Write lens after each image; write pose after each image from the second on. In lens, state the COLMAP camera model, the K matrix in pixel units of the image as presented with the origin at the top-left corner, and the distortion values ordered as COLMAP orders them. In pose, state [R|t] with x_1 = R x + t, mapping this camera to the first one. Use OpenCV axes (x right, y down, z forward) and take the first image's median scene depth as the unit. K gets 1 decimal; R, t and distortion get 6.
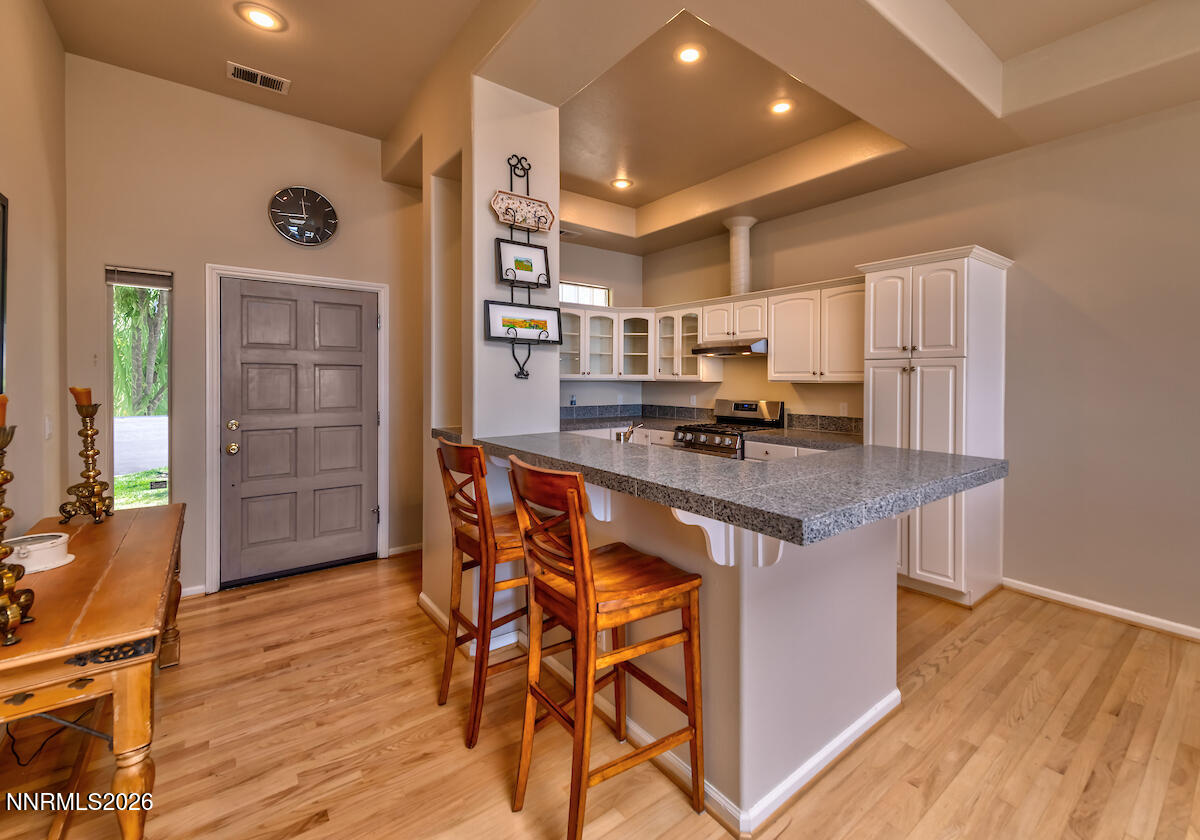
lens RADIAL K [[515.9, 0, 597.7], [0, 515.9, 397.0], [0, 0, 1]] dist [0.016971, -0.000172]
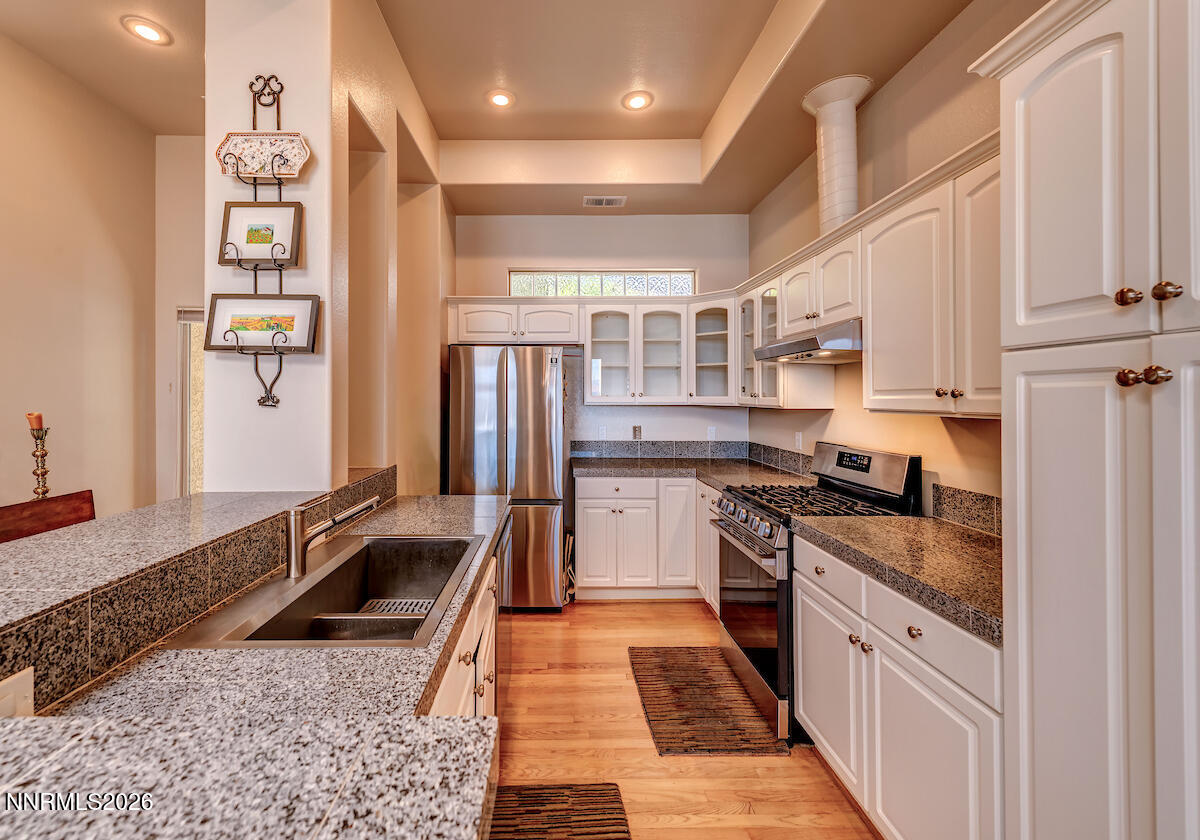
lens RADIAL K [[515.9, 0, 597.7], [0, 515.9, 397.0], [0, 0, 1]] dist [0.016971, -0.000172]
pose [[0.815477, -0.003890, -0.578776, 0.527360], [-0.017845, 0.999333, -0.031859, -0.030809], [0.578514, 0.036308, 0.814864, 0.634980]]
